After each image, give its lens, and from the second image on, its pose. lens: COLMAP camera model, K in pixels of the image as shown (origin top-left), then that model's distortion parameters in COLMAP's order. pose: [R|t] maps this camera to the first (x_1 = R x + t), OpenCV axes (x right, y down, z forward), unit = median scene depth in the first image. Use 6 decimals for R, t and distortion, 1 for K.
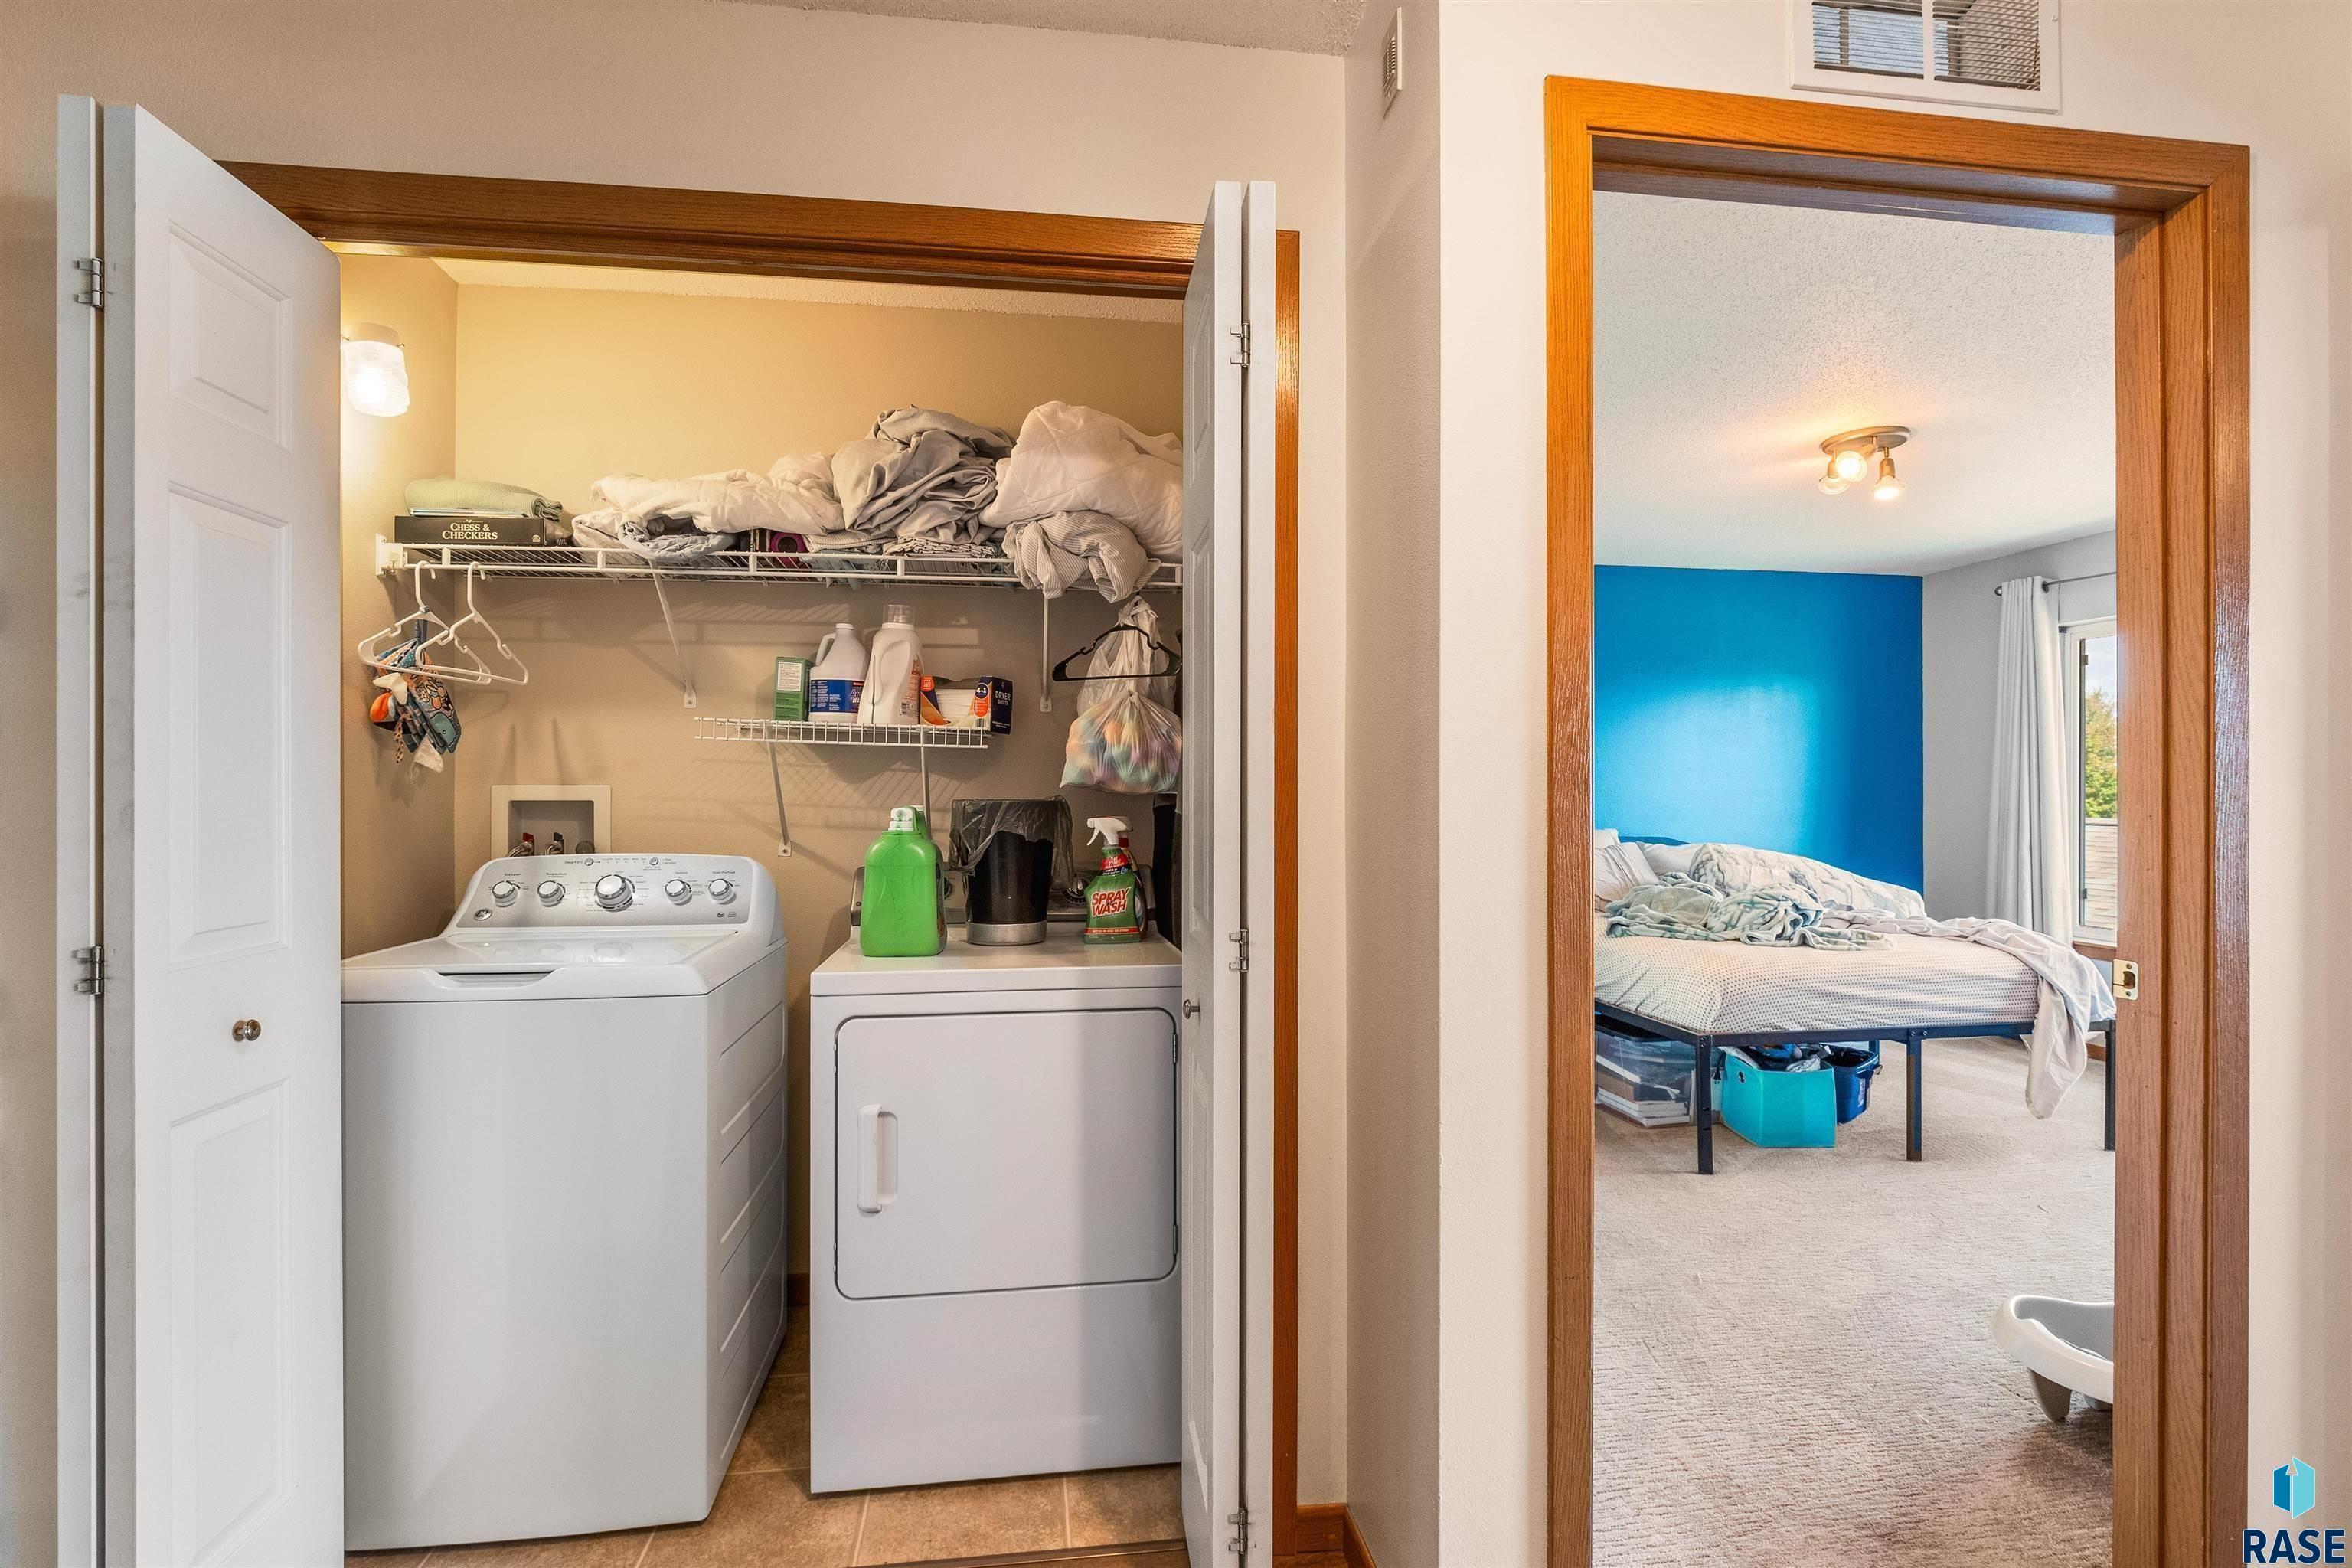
lens RADIAL K [[1032.8, 0, 1175.9], [0, 1032.8, 792.8], [0, 0, 1]] dist [-0.009959, -0.000201]
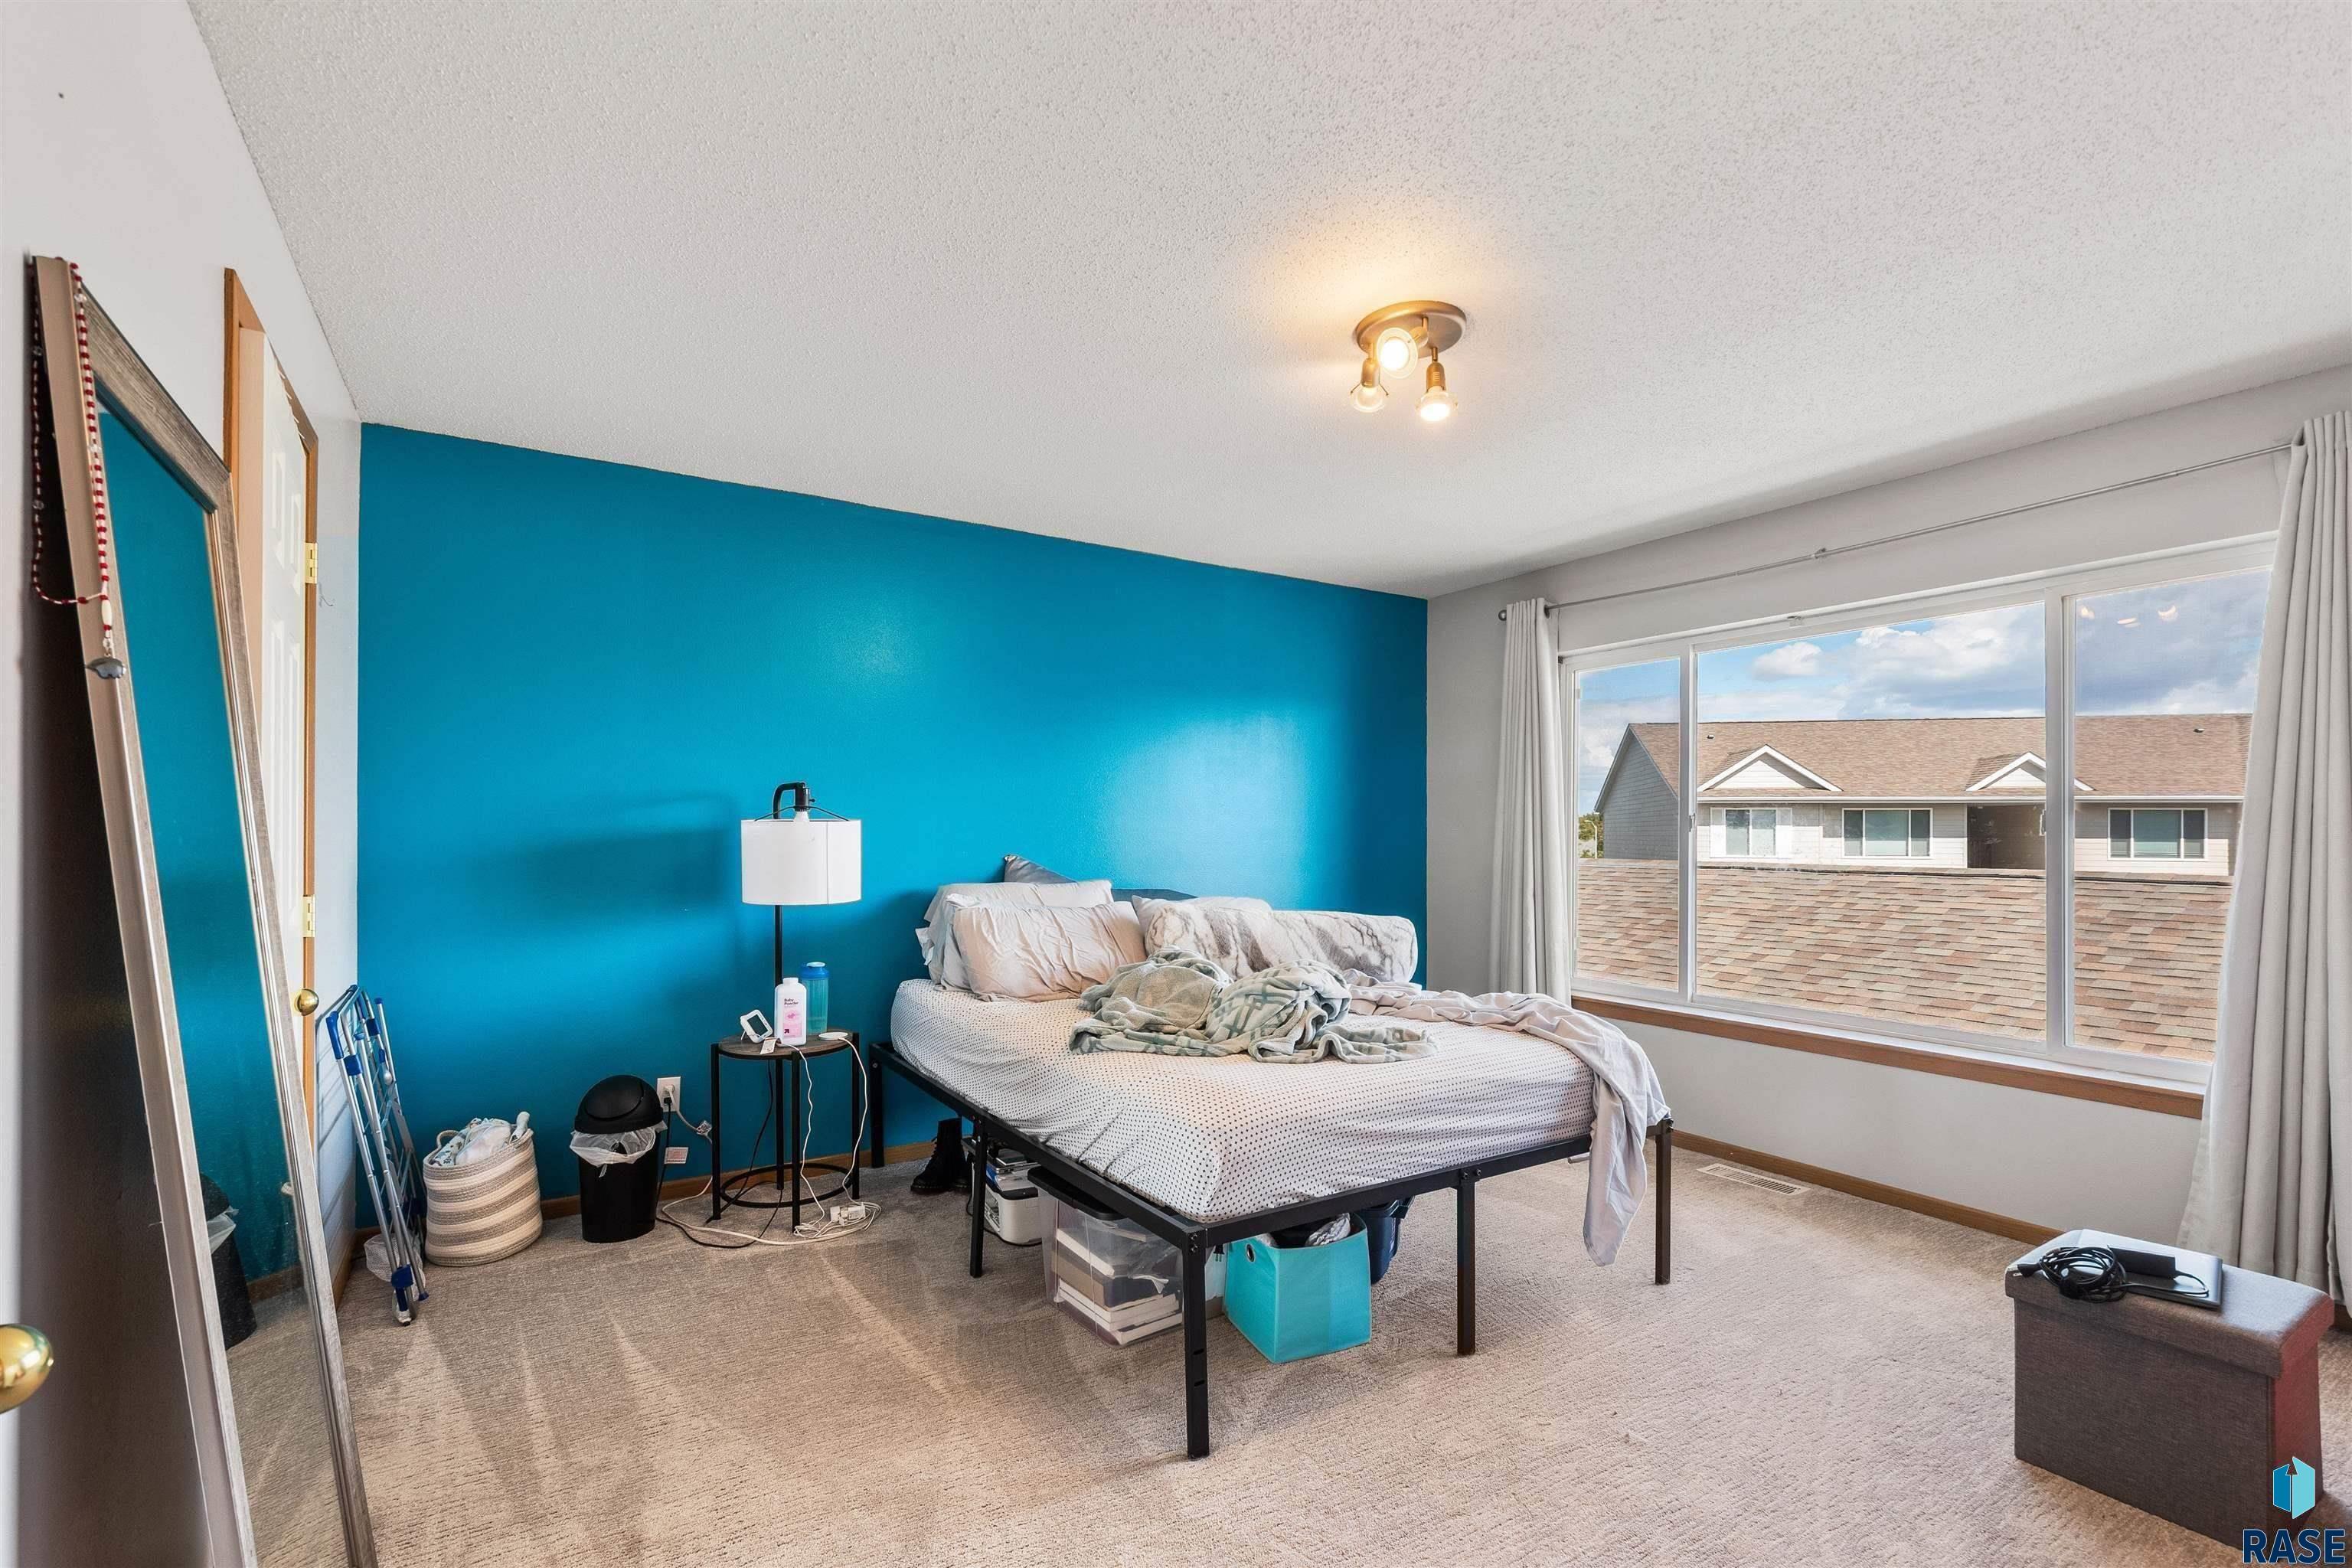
lens RADIAL K [[1070.2, 0, 1100.0], [0, 1070.2, 829.4], [0, 0, 1]] dist [0.001571, -0.005356]
pose [[0.935527, 0.002718, 0.353244, 0.204586], [-0.001461, 0.999992, -0.003825, -0.001609], [-0.353251, 0.003062, 0.935523, 0.369955]]
